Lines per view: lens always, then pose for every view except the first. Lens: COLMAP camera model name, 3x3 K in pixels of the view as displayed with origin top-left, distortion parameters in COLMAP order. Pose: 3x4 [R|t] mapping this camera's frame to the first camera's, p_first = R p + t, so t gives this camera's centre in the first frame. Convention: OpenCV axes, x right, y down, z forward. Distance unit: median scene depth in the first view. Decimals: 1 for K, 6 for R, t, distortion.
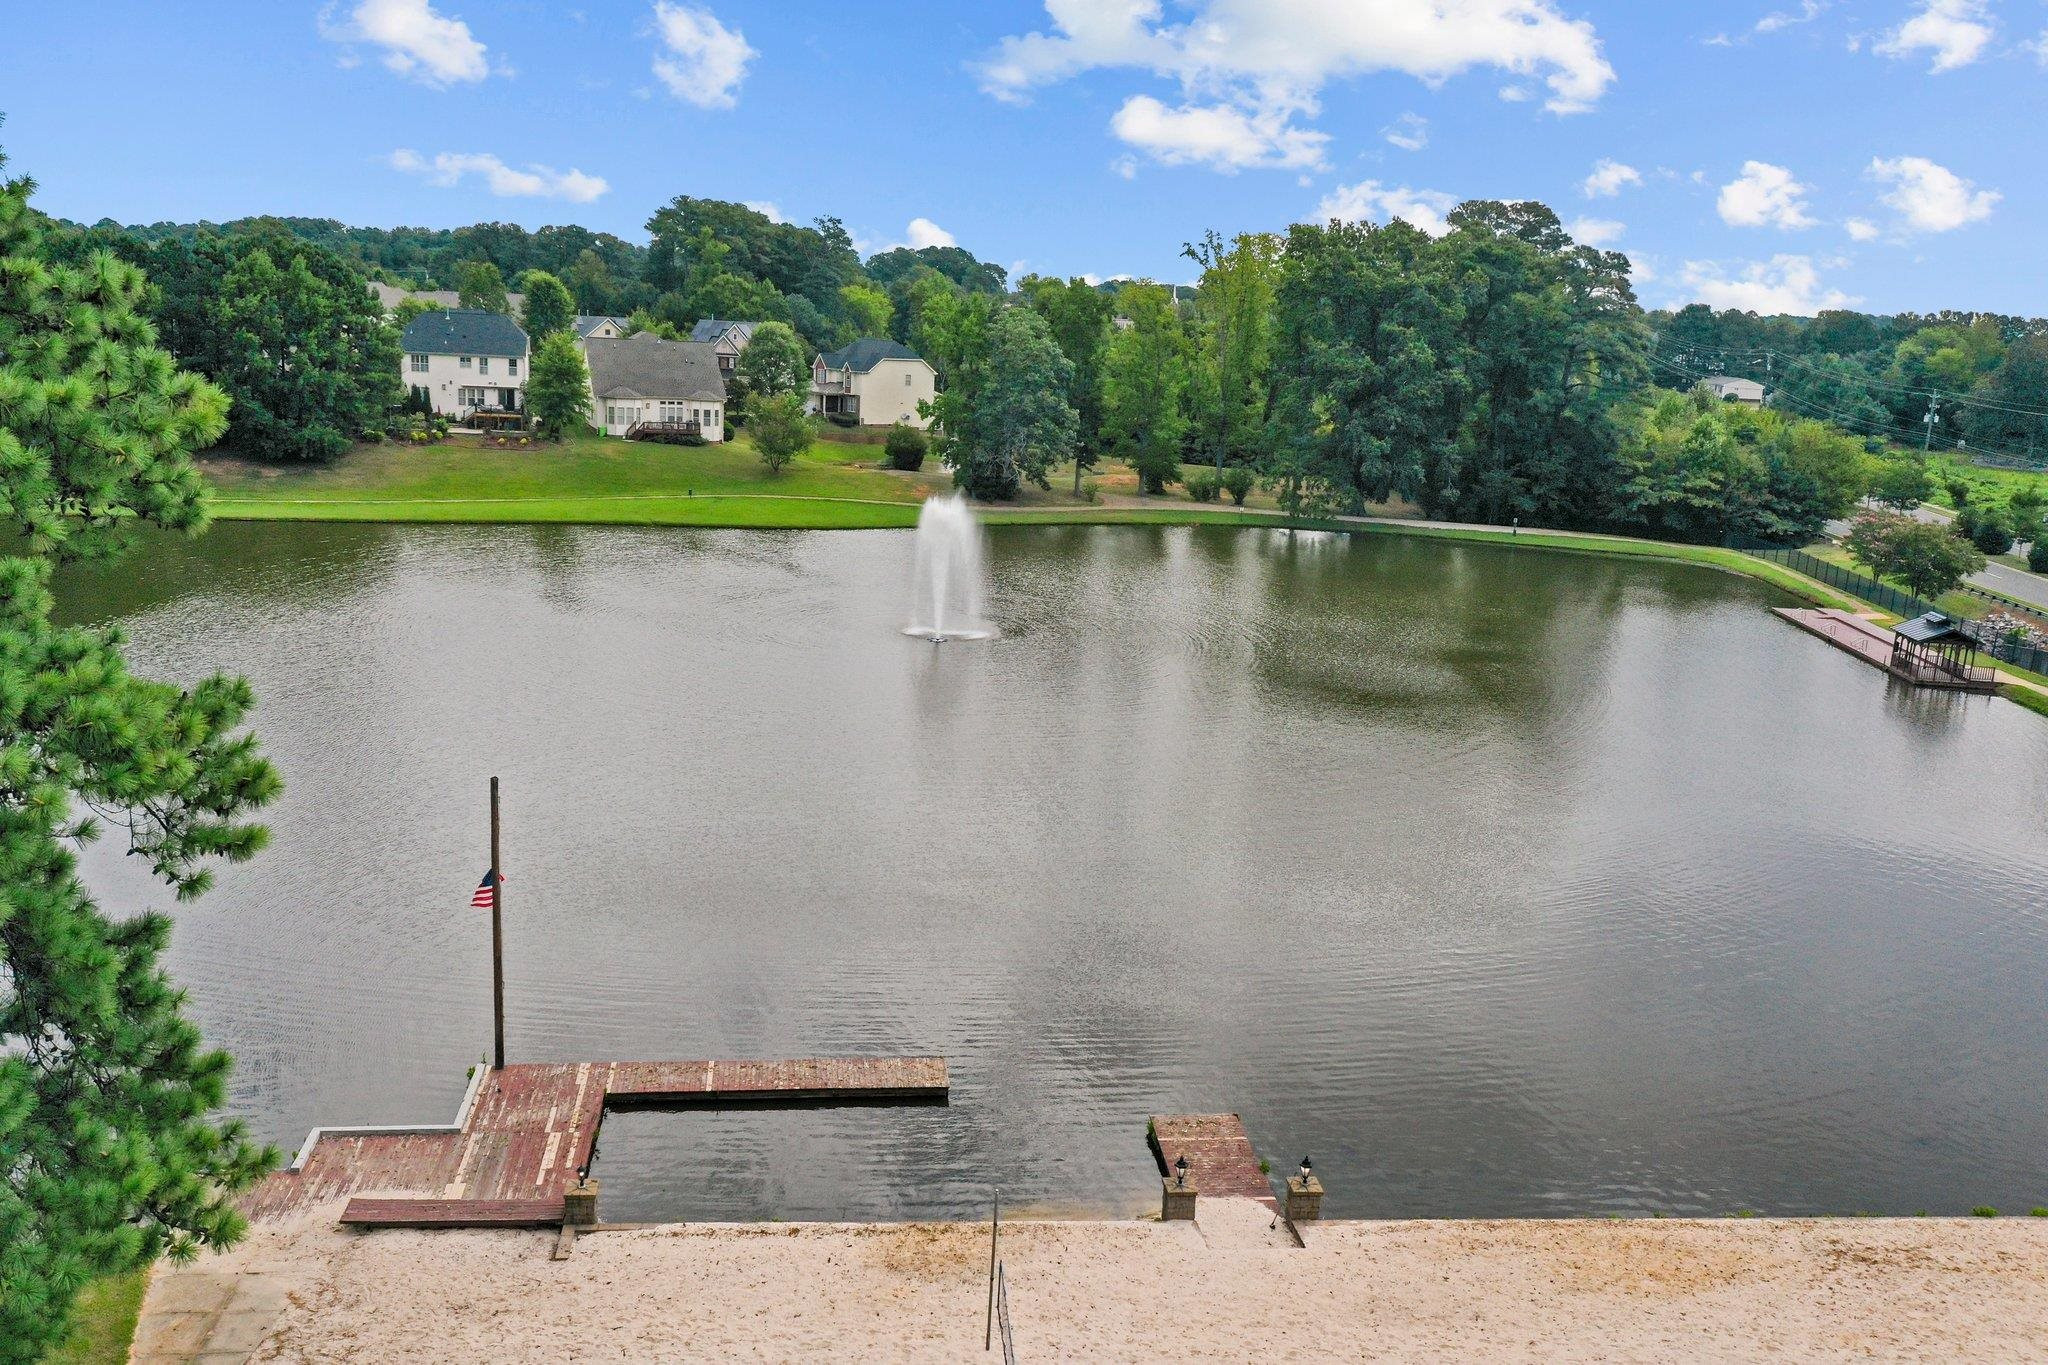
lens RADIAL K [[1712.3, 0, 1024.0], [0, 1712.3, 682.5], [0, 0, 1]] dist [-0.001405, -0.002542]
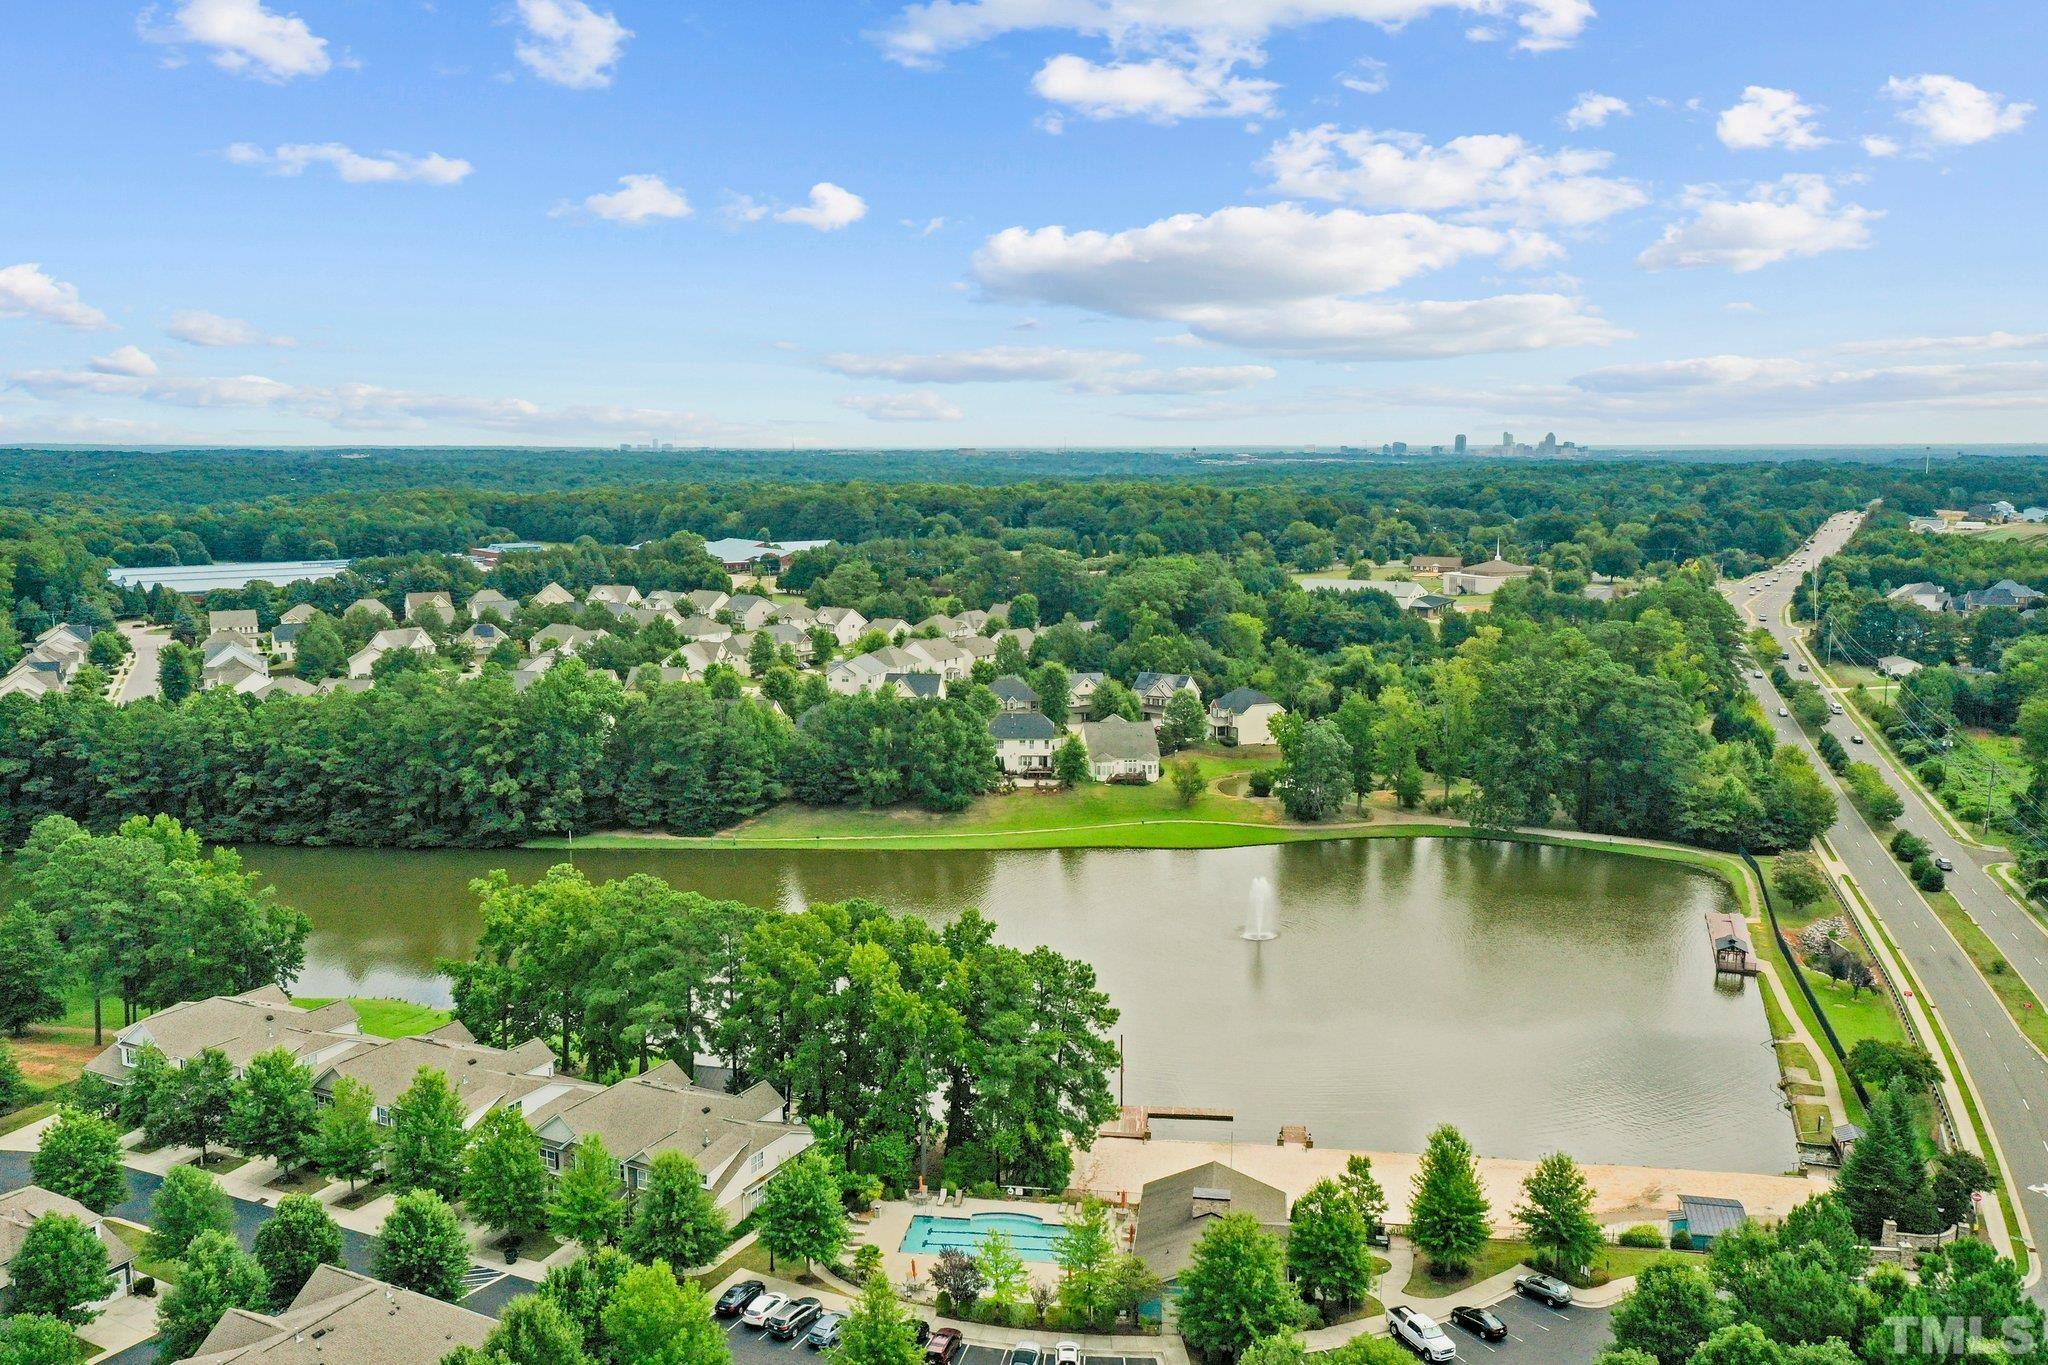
lens RADIAL K [[1626.7, 0, 1024.0], [0, 1626.7, 682.5], [0, 0, 1]] dist [0.001333, -0.002309]
pose [[0.970475, -0.014188, -0.240784, 0.104887], [-0.003111, 0.997449, -0.071314, -0.127377], [0.241182, 0.069957, 0.967955, -0.730071]]
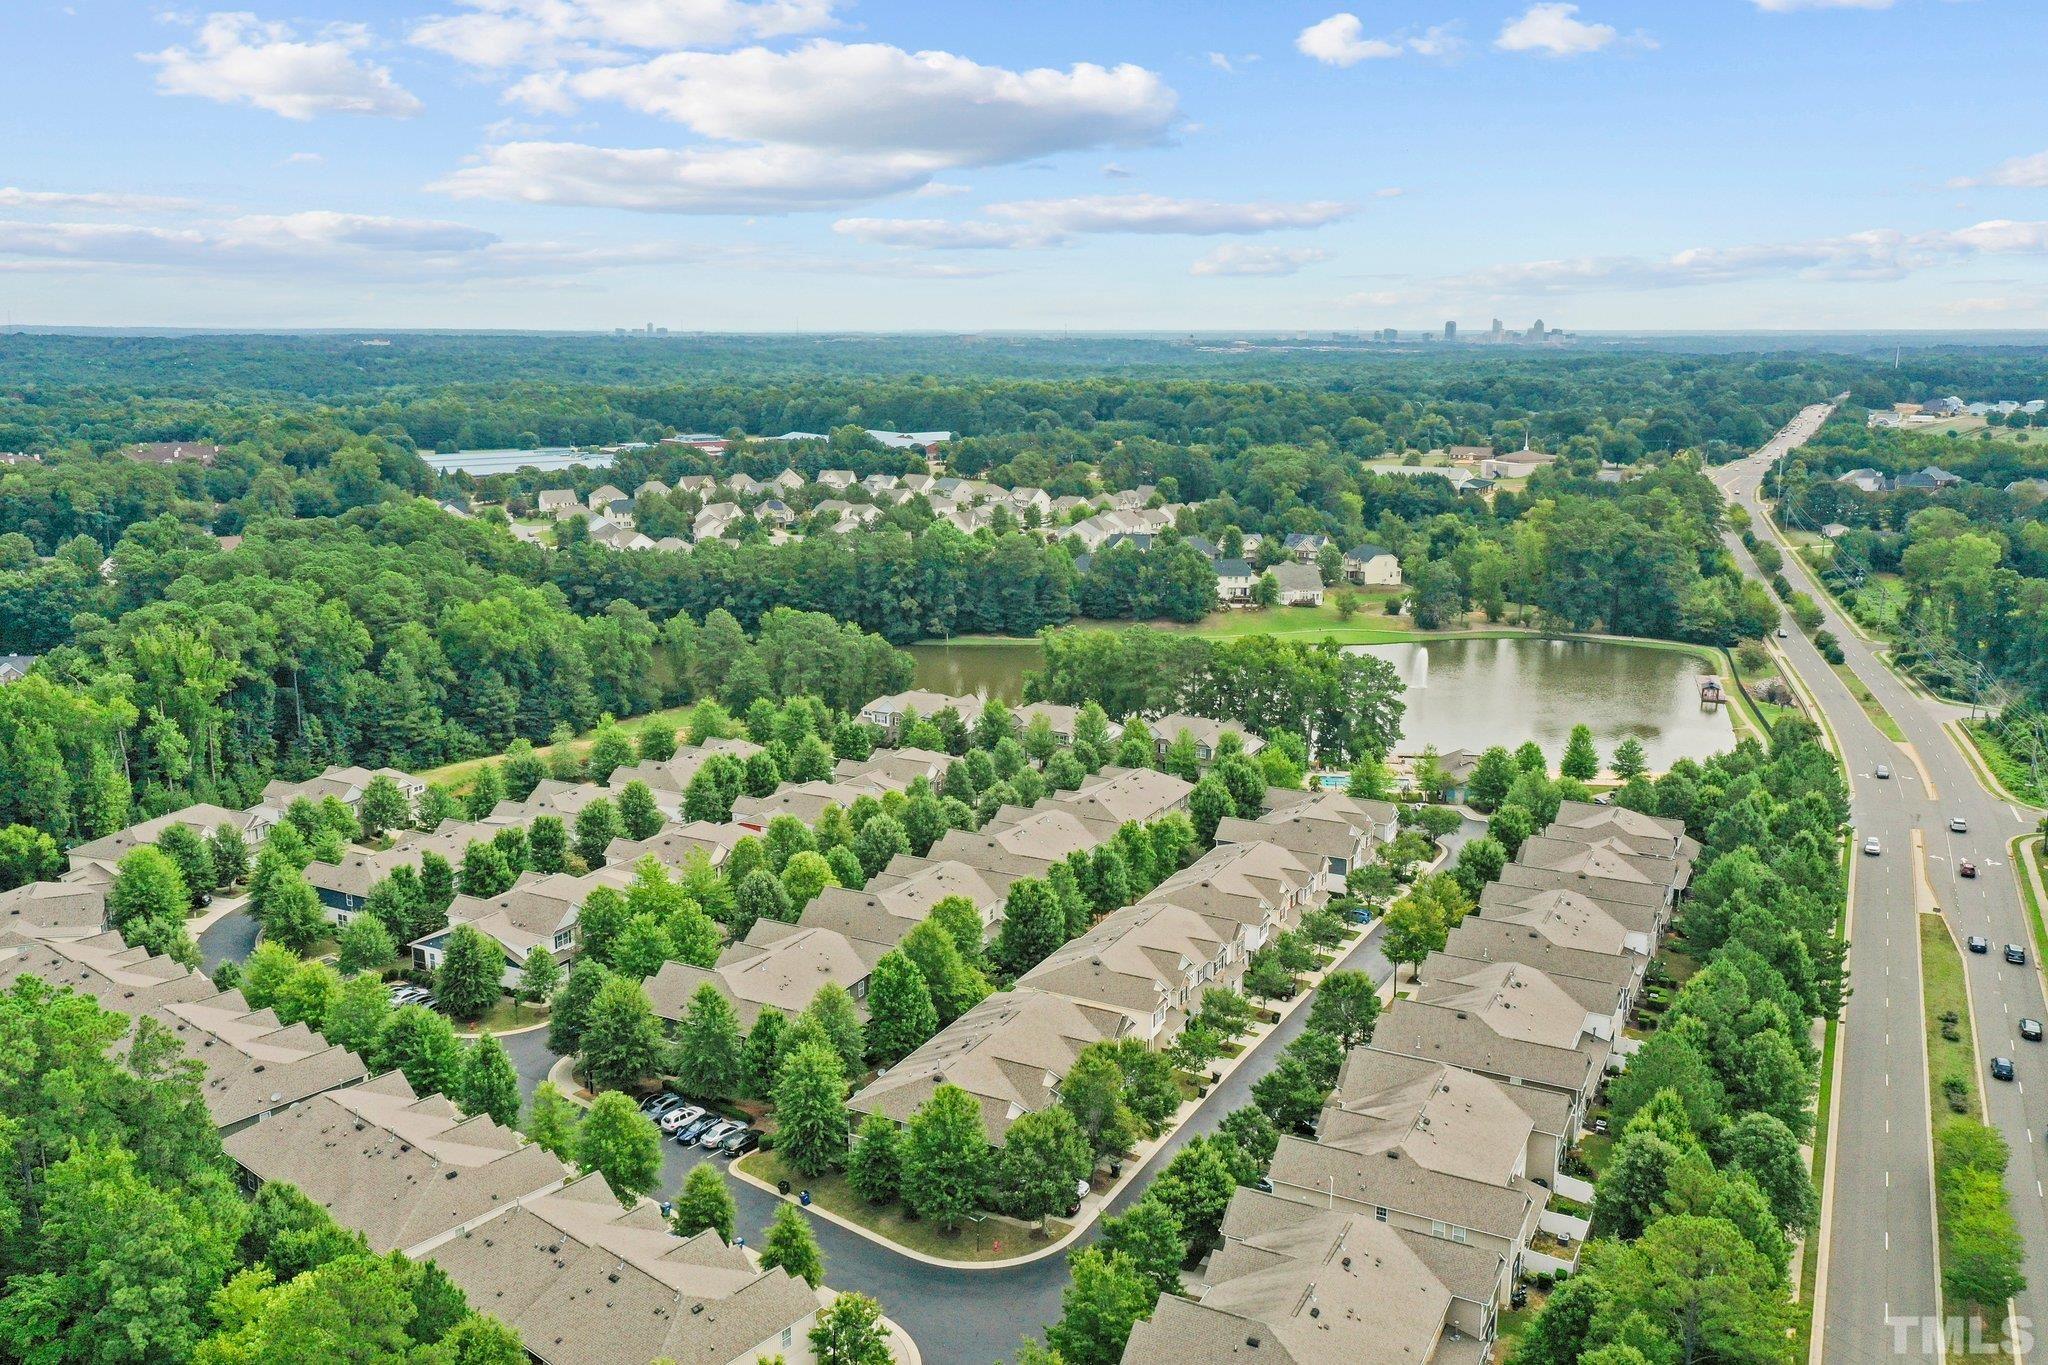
lens RADIAL K [[1626.7, 0, 1024.0], [0, 1626.7, 682.5], [0, 0, 1]] dist [0.001333, -0.002309]
pose [[0.973420, 0.001621, -0.229023, -0.052323], [-0.002014, 0.999997, -0.001484, -0.017631], [0.229019, 0.001906, 0.973420, -1.614948]]
